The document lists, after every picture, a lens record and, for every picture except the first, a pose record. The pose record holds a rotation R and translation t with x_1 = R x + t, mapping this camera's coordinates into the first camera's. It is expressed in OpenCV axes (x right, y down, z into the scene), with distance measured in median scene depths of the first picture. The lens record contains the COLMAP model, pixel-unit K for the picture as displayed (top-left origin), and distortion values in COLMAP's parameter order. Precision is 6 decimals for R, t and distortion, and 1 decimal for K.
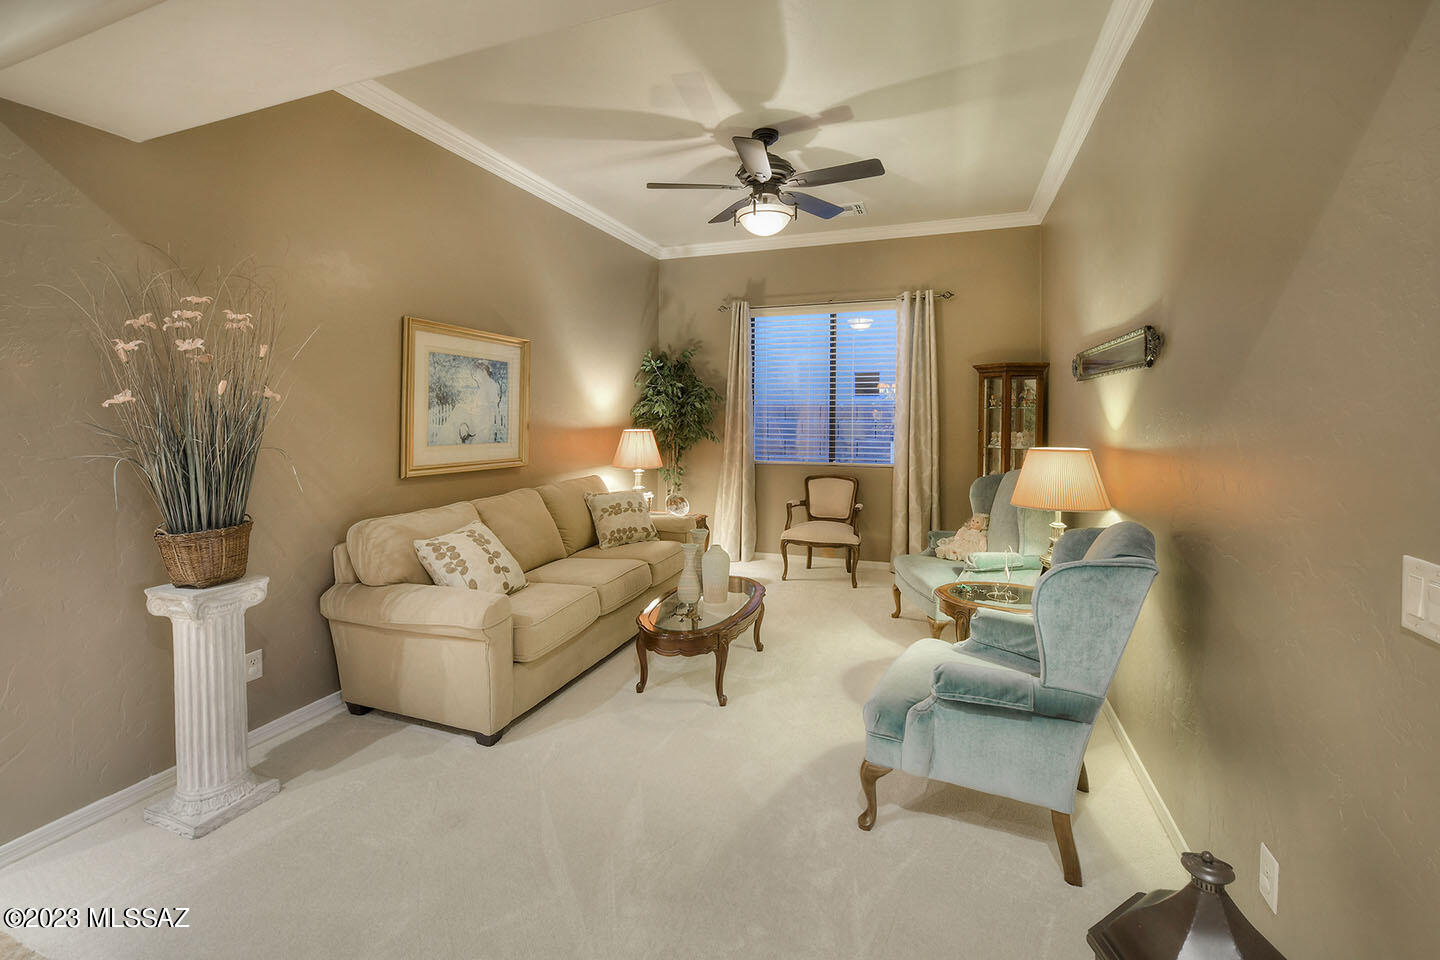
lens RADIAL K [[617.2, 0, 715.7], [0, 617.2, 398.6], [0, 0, 1]] dist [-0.015635, -0.000702]
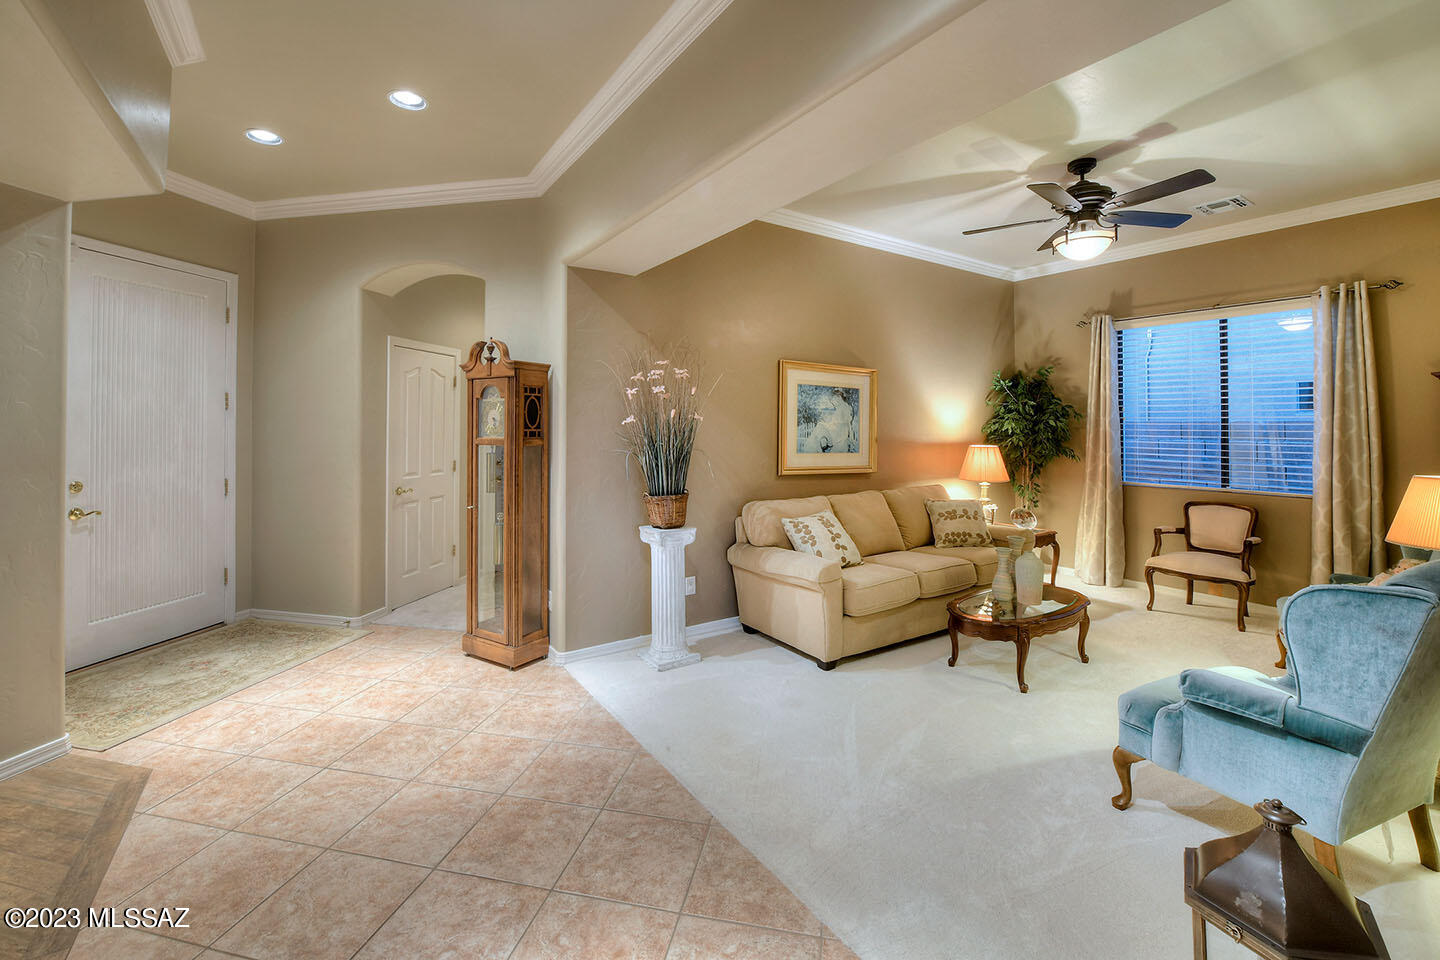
lens RADIAL K [[619.9, 0, 729.0], [0, 619.9, 398.0], [0, 0, 1]] dist [-0.008666, -0.002719]
pose [[0.813816, -0.021063, -0.580741, 0.213812], [0.005424, 0.999575, -0.028653, -0.006331], [0.581097, 0.020168, 0.813584, -0.211271]]
